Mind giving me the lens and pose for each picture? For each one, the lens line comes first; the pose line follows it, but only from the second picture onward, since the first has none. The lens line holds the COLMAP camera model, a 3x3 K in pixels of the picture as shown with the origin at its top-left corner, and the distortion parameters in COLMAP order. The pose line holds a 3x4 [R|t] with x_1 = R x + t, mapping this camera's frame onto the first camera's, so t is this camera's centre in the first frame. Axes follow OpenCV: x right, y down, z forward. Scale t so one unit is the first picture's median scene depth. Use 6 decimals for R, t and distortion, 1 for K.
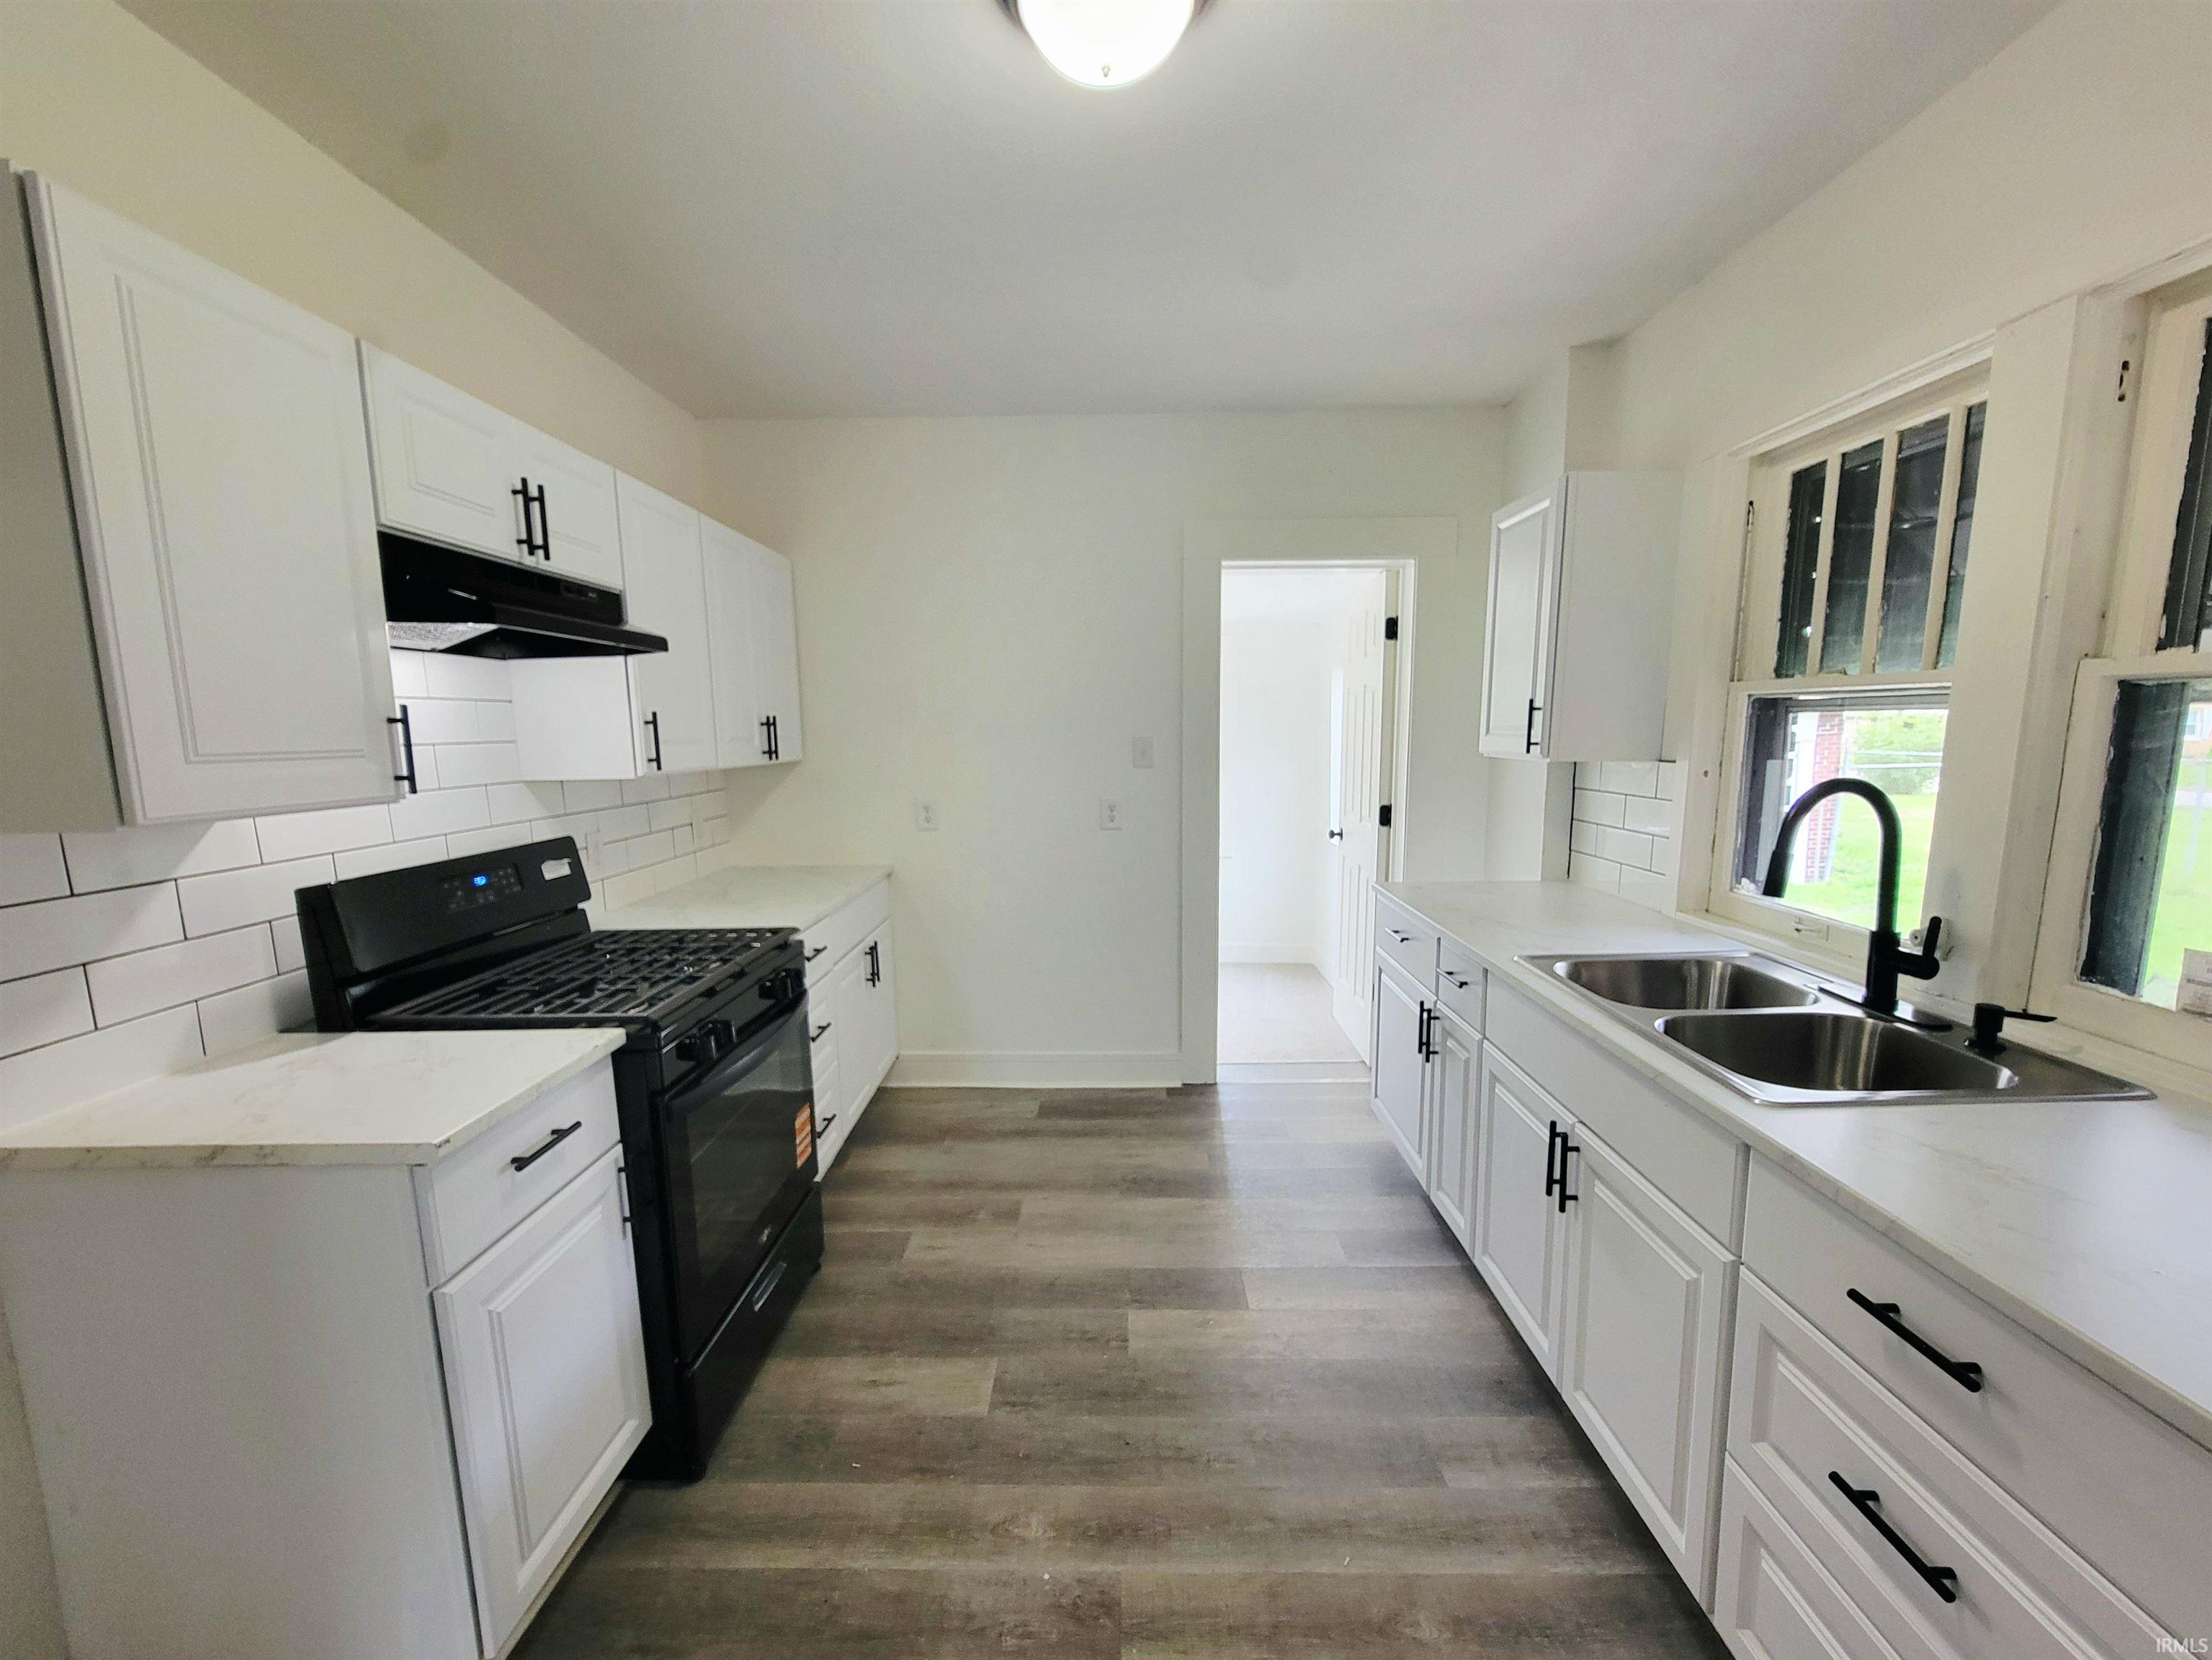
lens RADIAL K [[920.8, 0, 1097.4], [0, 920.8, 864.6], [0, 0, 1]] dist [-0.000662, 0.000096]
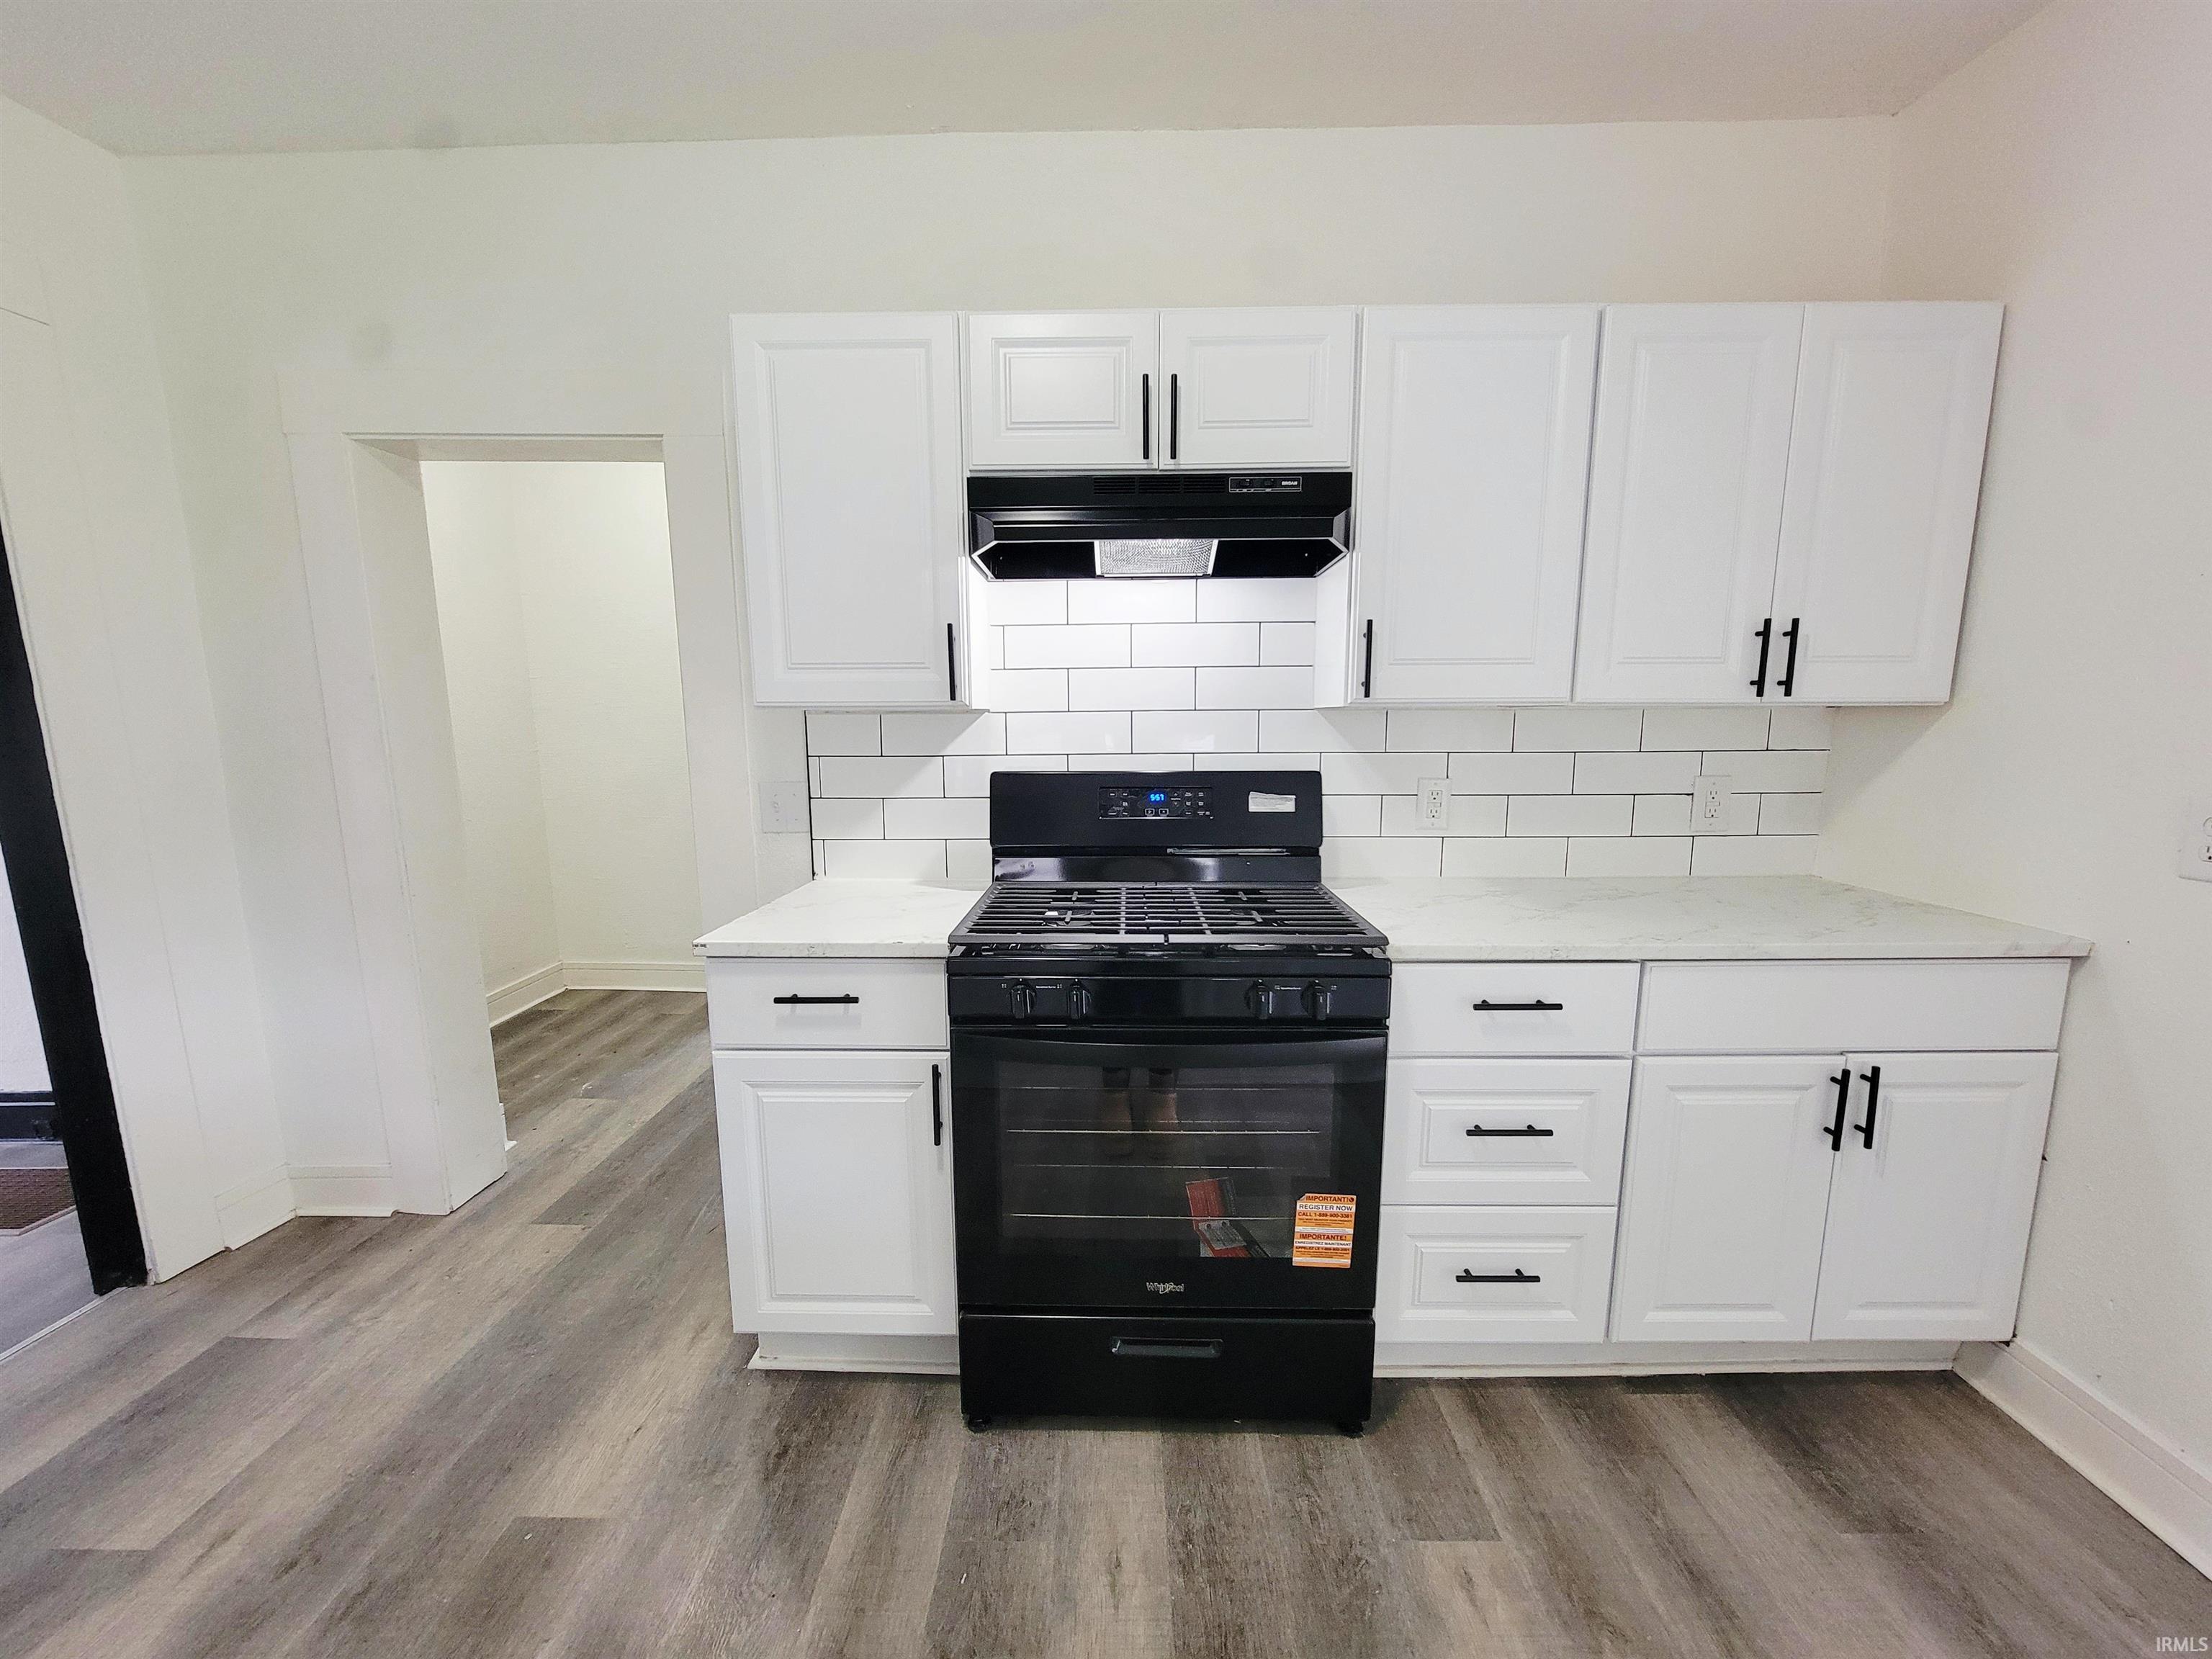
lens RADIAL K [[905.0, 0, 1100.8], [0, 905.0, 861.9], [0, 0, 1]] dist [-0.012615, 0.006041]
pose [[0.002025, 0.171578, -0.985168, 0.367198], [-0.141522, 0.975304, 0.169570, -0.079381], [0.989933, 0.139079, 0.026257, 0.970824]]
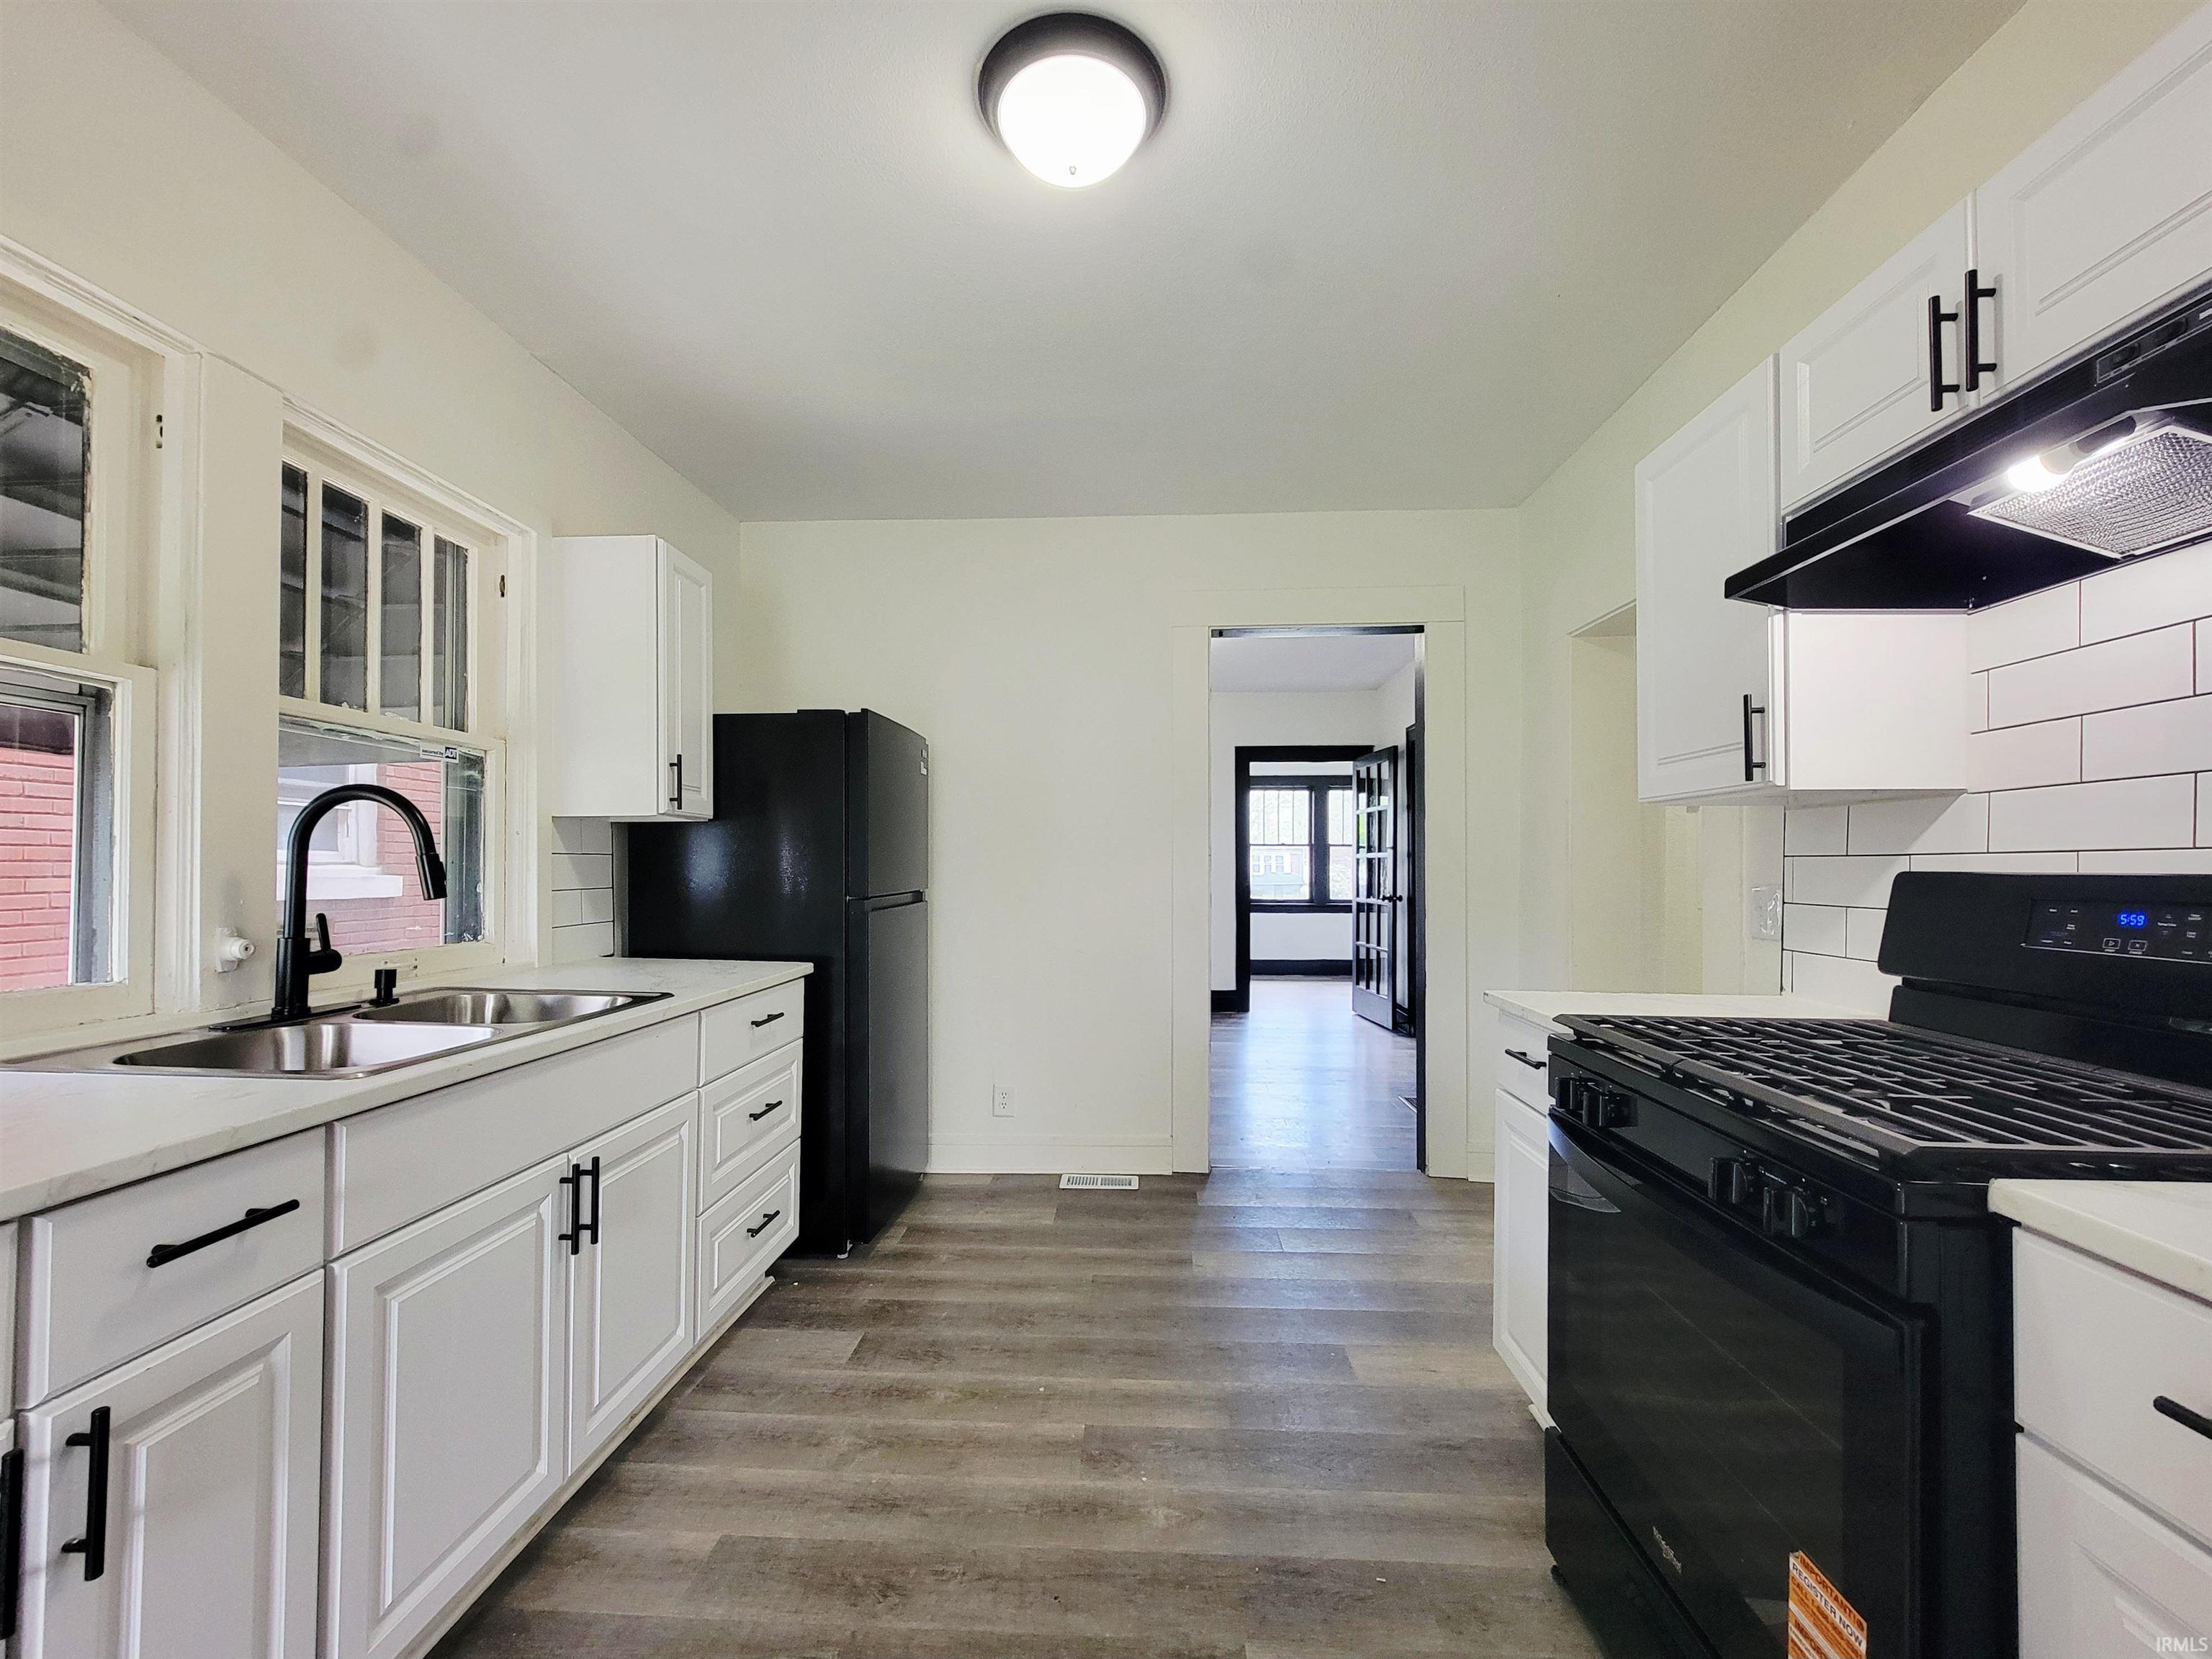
lens RADIAL K [[920.6, 0, 1097.4], [0, 920.6, 864.1], [0, 0, 1]] dist [-0.000662, 0.000096]
pose [[-0.999453, 0.011608, 0.030973, -0.034595], [0.015931, 0.989566, 0.143199, -0.117002], [-0.028987, 0.143614, -0.989209, 1.678760]]
